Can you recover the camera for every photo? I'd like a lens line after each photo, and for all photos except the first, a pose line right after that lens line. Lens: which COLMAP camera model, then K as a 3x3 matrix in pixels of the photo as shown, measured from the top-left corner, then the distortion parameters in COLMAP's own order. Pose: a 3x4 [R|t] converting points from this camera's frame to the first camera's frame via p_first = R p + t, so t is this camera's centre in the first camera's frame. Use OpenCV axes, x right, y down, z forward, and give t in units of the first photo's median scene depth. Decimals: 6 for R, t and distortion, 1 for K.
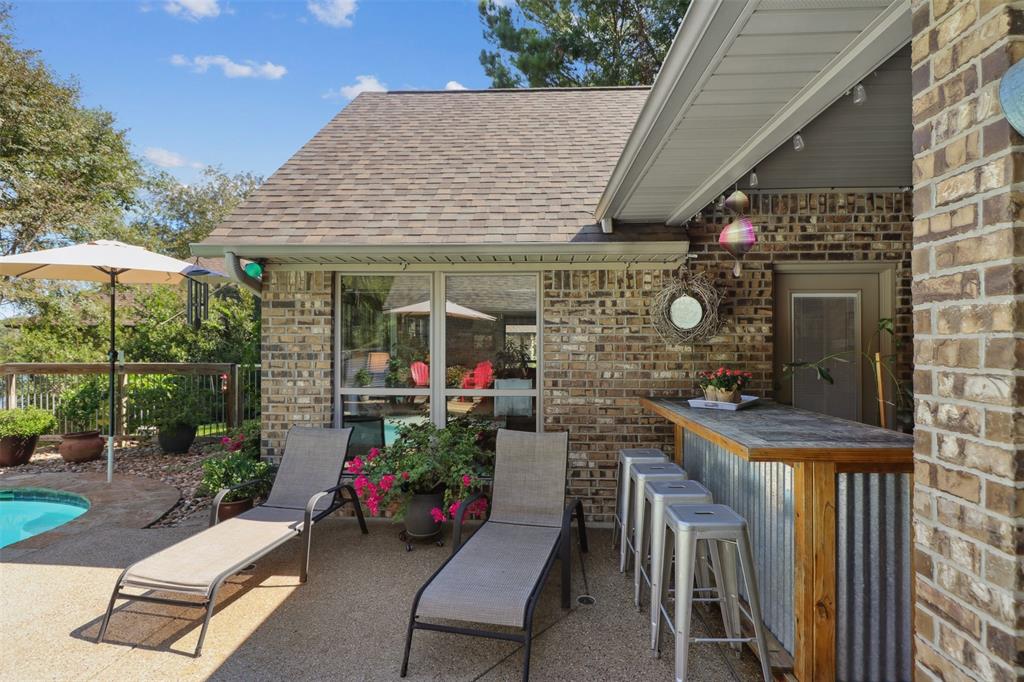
lens RADIAL K [[553.5, 0, 507.9], [0, 553.5, 340.6], [0, 0, 1]] dist [0.007552, -0.010531]
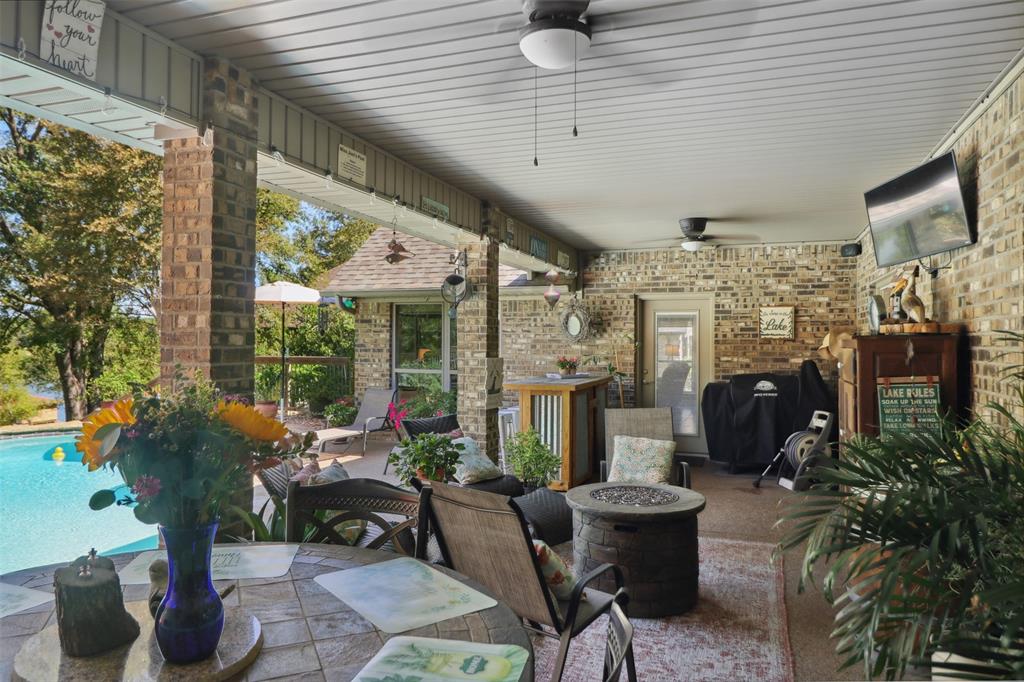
lens RADIAL K [[688.7, 0, 505.5], [0, 688.7, 348.9], [0, 0, 1]] dist [-0.026078, 0.005331]
pose [[0.955343, 0.006200, -0.295433, 0.680883], [-0.002491, 0.999913, 0.012931, -0.006286], [0.295488, -0.011618, 0.955276, -0.986046]]
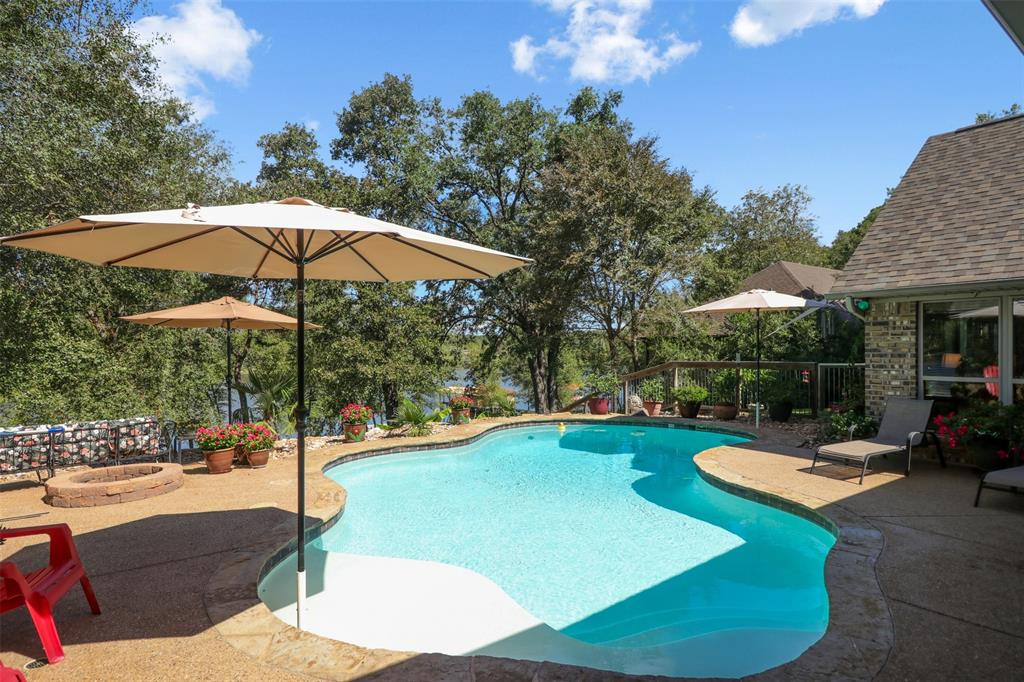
lens RADIAL K [[553.5, 0, 505.8], [0, 553.5, 356.0], [0, 0, 1]] dist [0.007552, -0.010531]
pose [[0.631619, 0.001226, -0.775278, 0.162237], [0.013694, 0.999825, 0.012737, -0.005995], [0.775158, -0.018661, 0.631492, -0.884789]]
